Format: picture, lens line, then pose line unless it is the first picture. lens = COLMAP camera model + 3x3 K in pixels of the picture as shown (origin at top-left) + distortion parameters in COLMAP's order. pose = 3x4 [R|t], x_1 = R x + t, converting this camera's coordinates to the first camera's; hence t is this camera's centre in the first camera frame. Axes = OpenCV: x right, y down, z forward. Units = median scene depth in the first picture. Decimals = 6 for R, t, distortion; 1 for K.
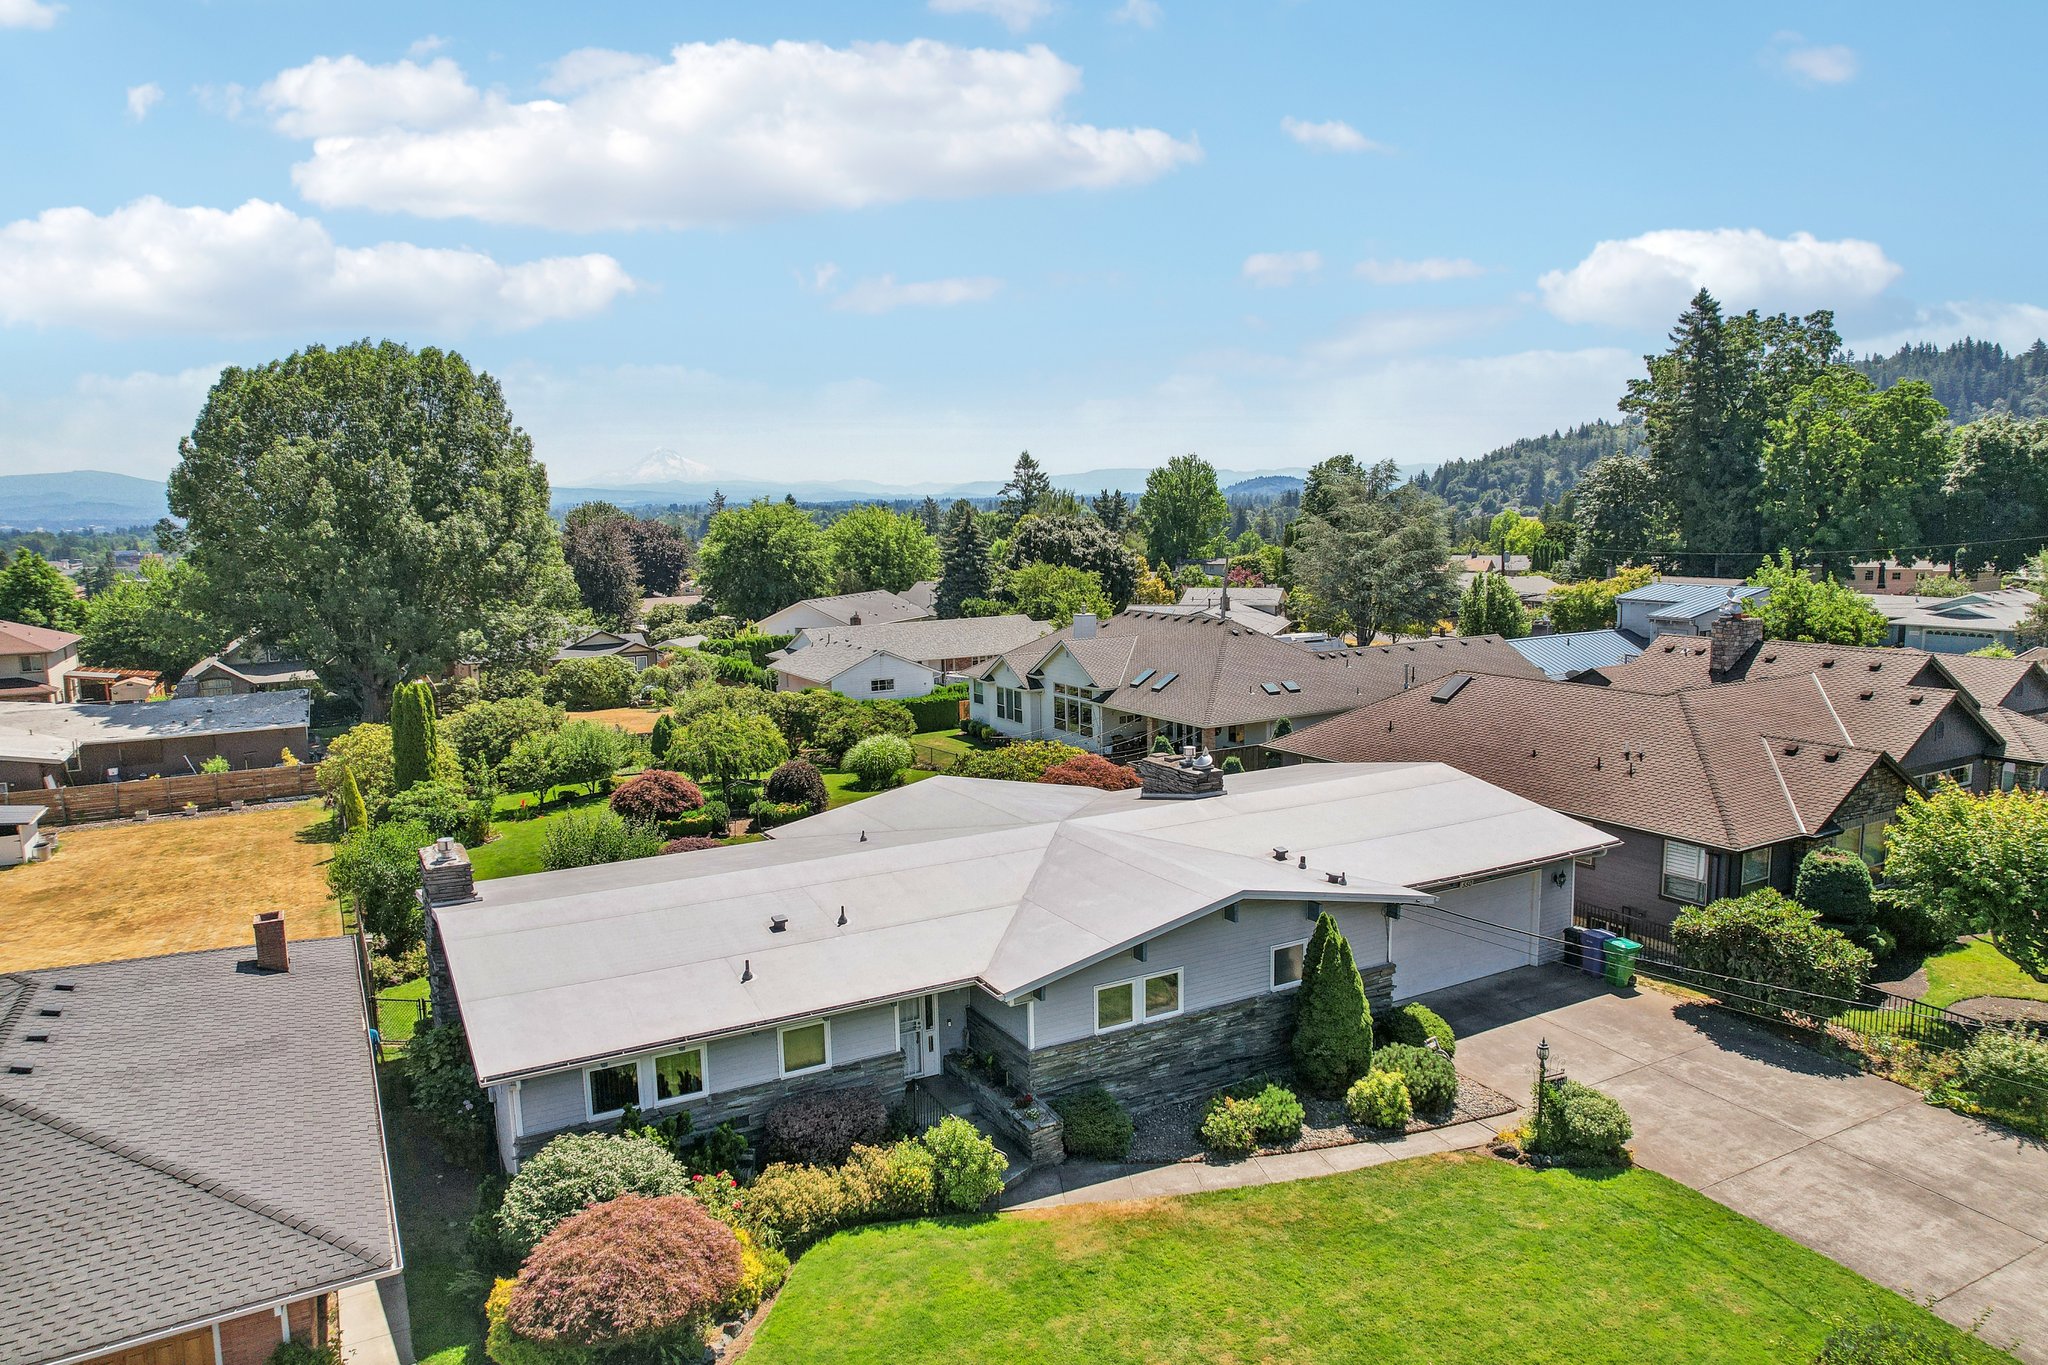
lens RADIAL K [[1320.7, 0, 1022.7], [0, 1320.7, 694.3], [0, 0, 1]] dist [-0.072759, 0.064453]
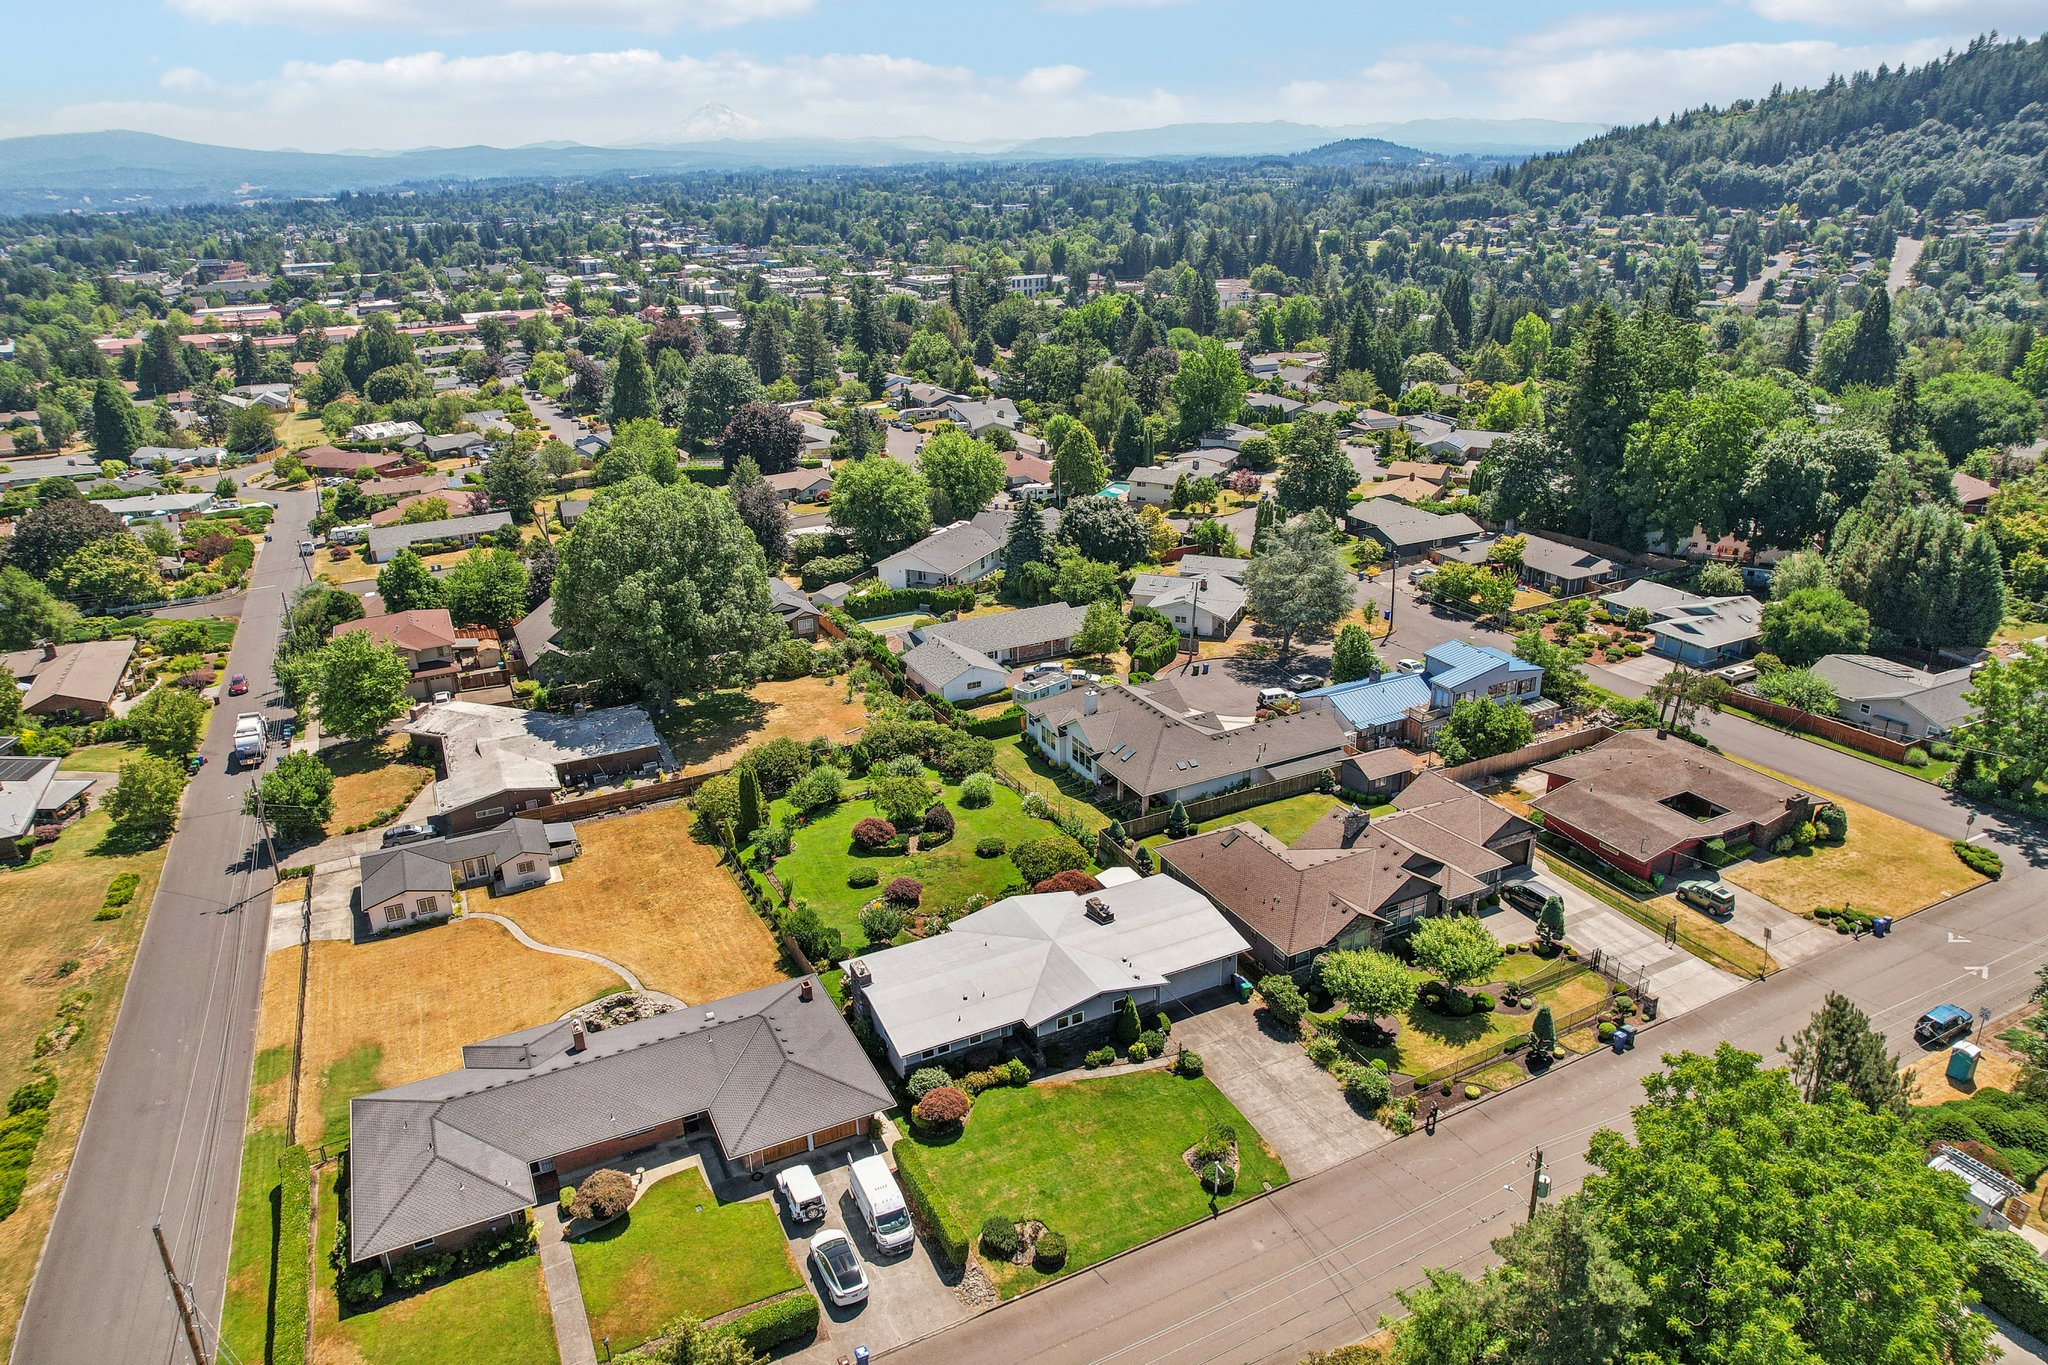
lens RADIAL K [[1323.4, 0, 1021.3], [0, 1323.4, 690.7], [0, 0, 1]] dist [-0.073657, 0.069164]
pose [[0.998724, 0.016542, -0.047711, 0.078820], [-0.004664, 0.971002, 0.239026, -1.012503], [0.050281, -0.238499, 0.969840, -1.518992]]
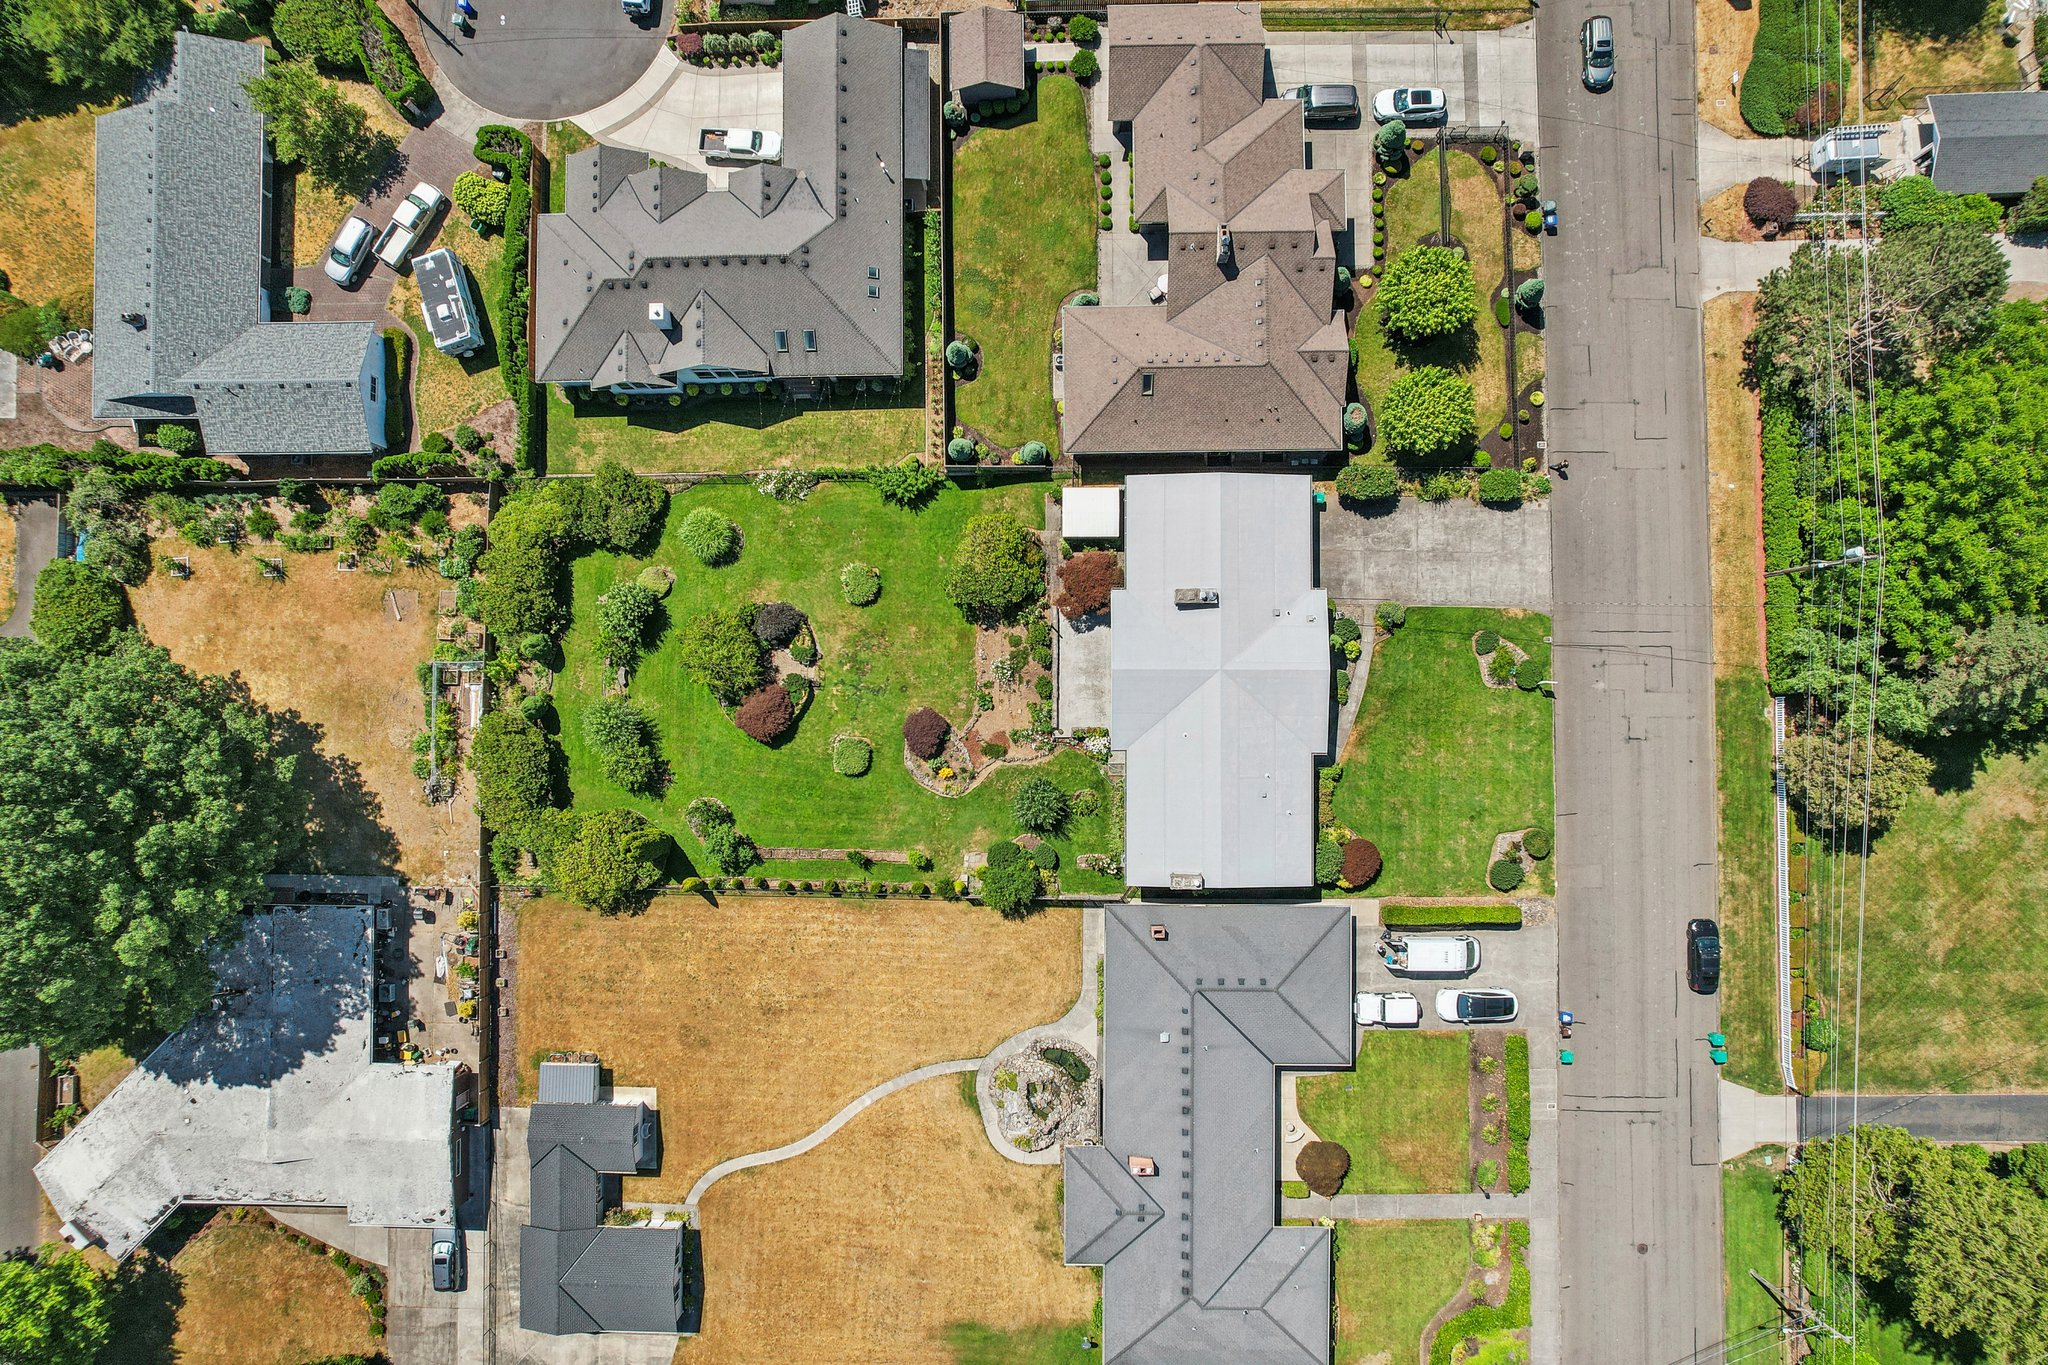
lens RADIAL K [[1308.1, 0, 1022.3], [0, 1308.1, 688.6], [0, 0, 1]] dist [-0.070611, 0.063355]
pose [[0.486538, -0.873154, 0.029716, -0.245397], [0.134713, 0.108585, 0.984917, -2.255384], [-0.863211, -0.475197, 0.170456, 0.779220]]
